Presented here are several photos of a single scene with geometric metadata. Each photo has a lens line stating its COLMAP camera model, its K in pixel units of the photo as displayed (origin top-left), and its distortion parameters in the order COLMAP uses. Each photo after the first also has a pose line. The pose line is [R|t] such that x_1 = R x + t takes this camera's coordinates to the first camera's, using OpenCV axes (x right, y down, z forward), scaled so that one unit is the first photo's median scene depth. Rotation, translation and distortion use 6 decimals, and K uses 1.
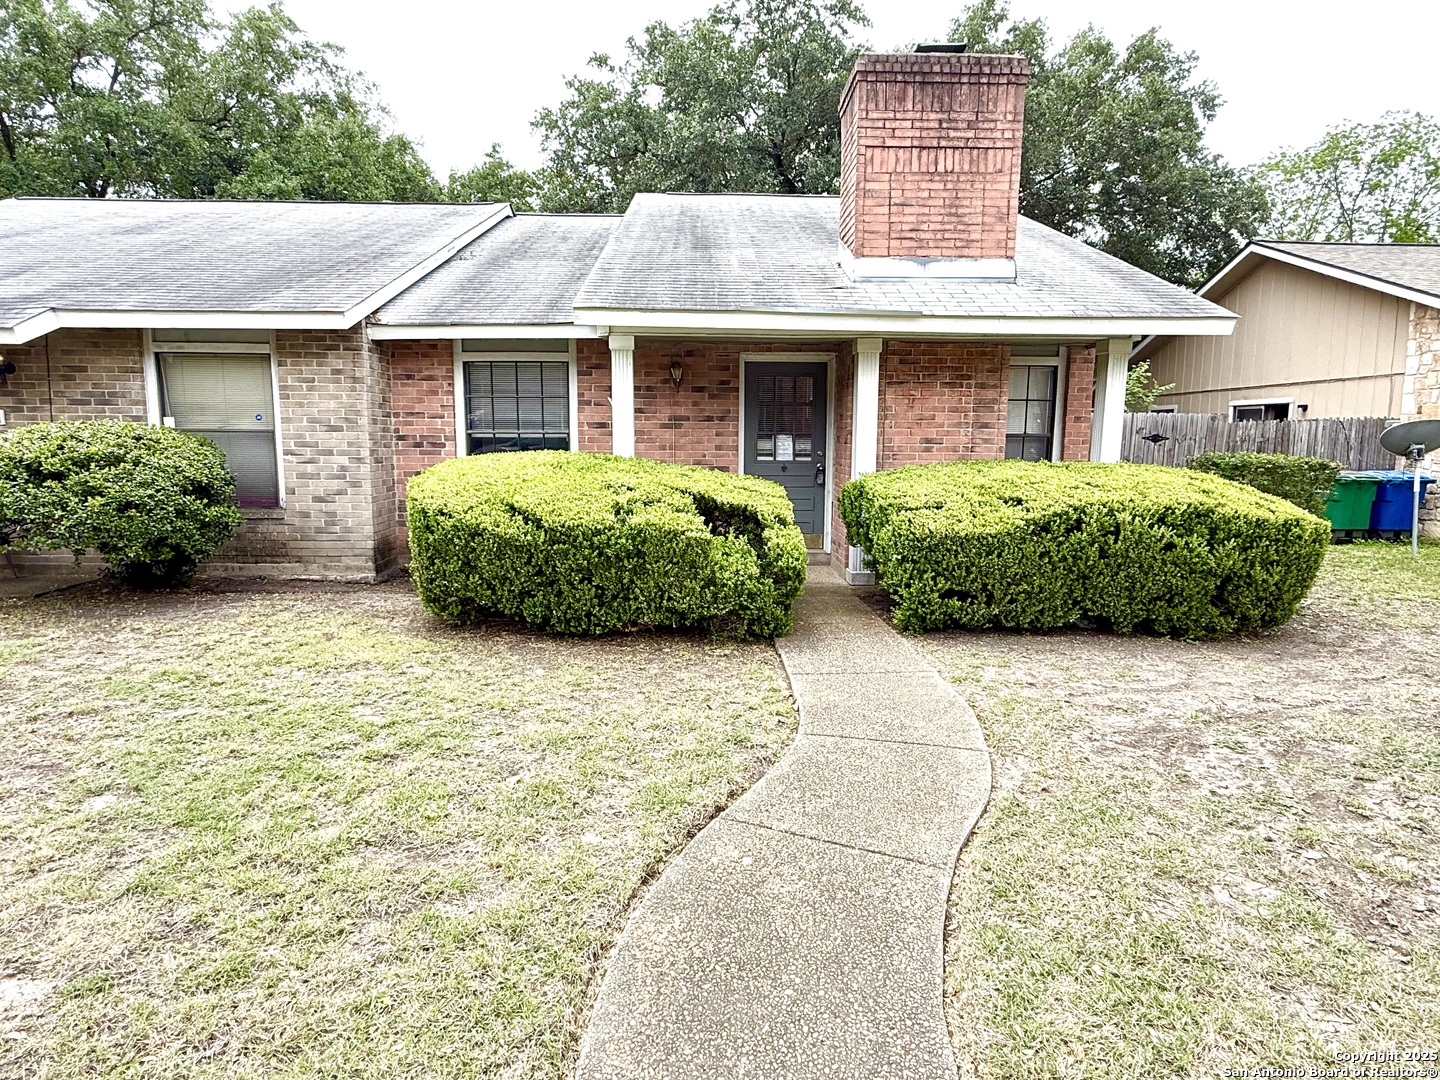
lens RADIAL K [[793.0, 0, 720.0], [0, 793.0, 540.8], [0, 0, 1]] dist [0.000328, 0.000884]
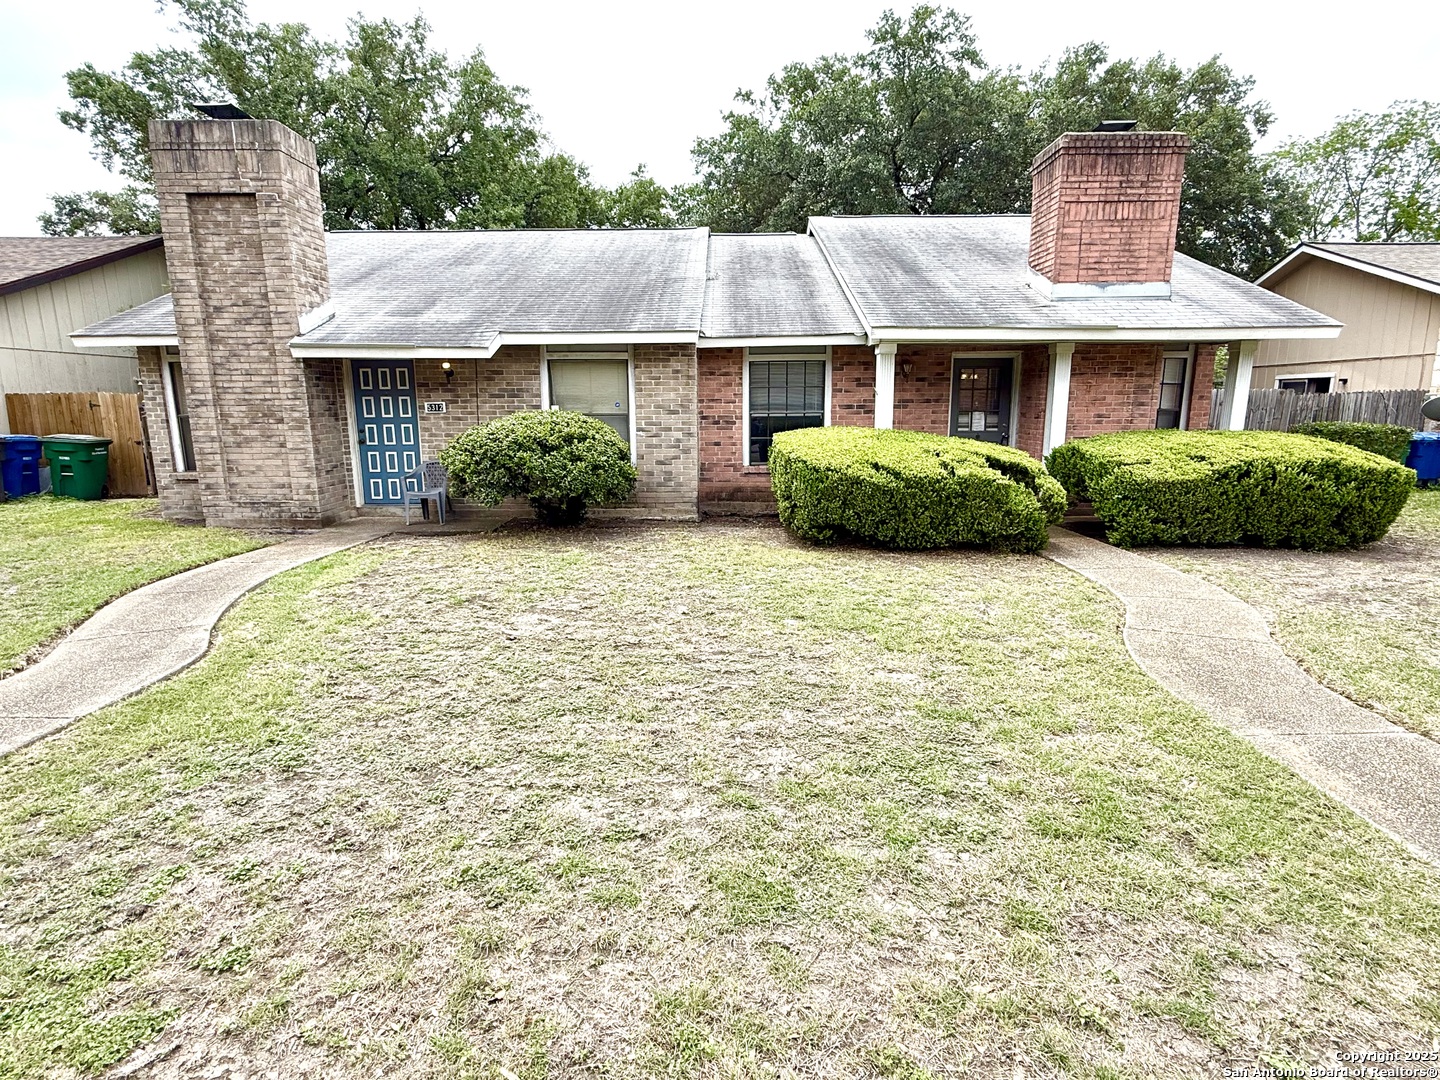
lens RADIAL K [[714.5, 0, 720.0], [0, 714.5, 540.0], [0, 0, 1]] dist [0.001393, -0.000158]
pose [[0.999461, -0.006715, -0.032131, -0.376317], [0.008499, 0.998411, 0.055707, 0.016247], [0.031705, -0.055950, 0.997930, -0.291677]]
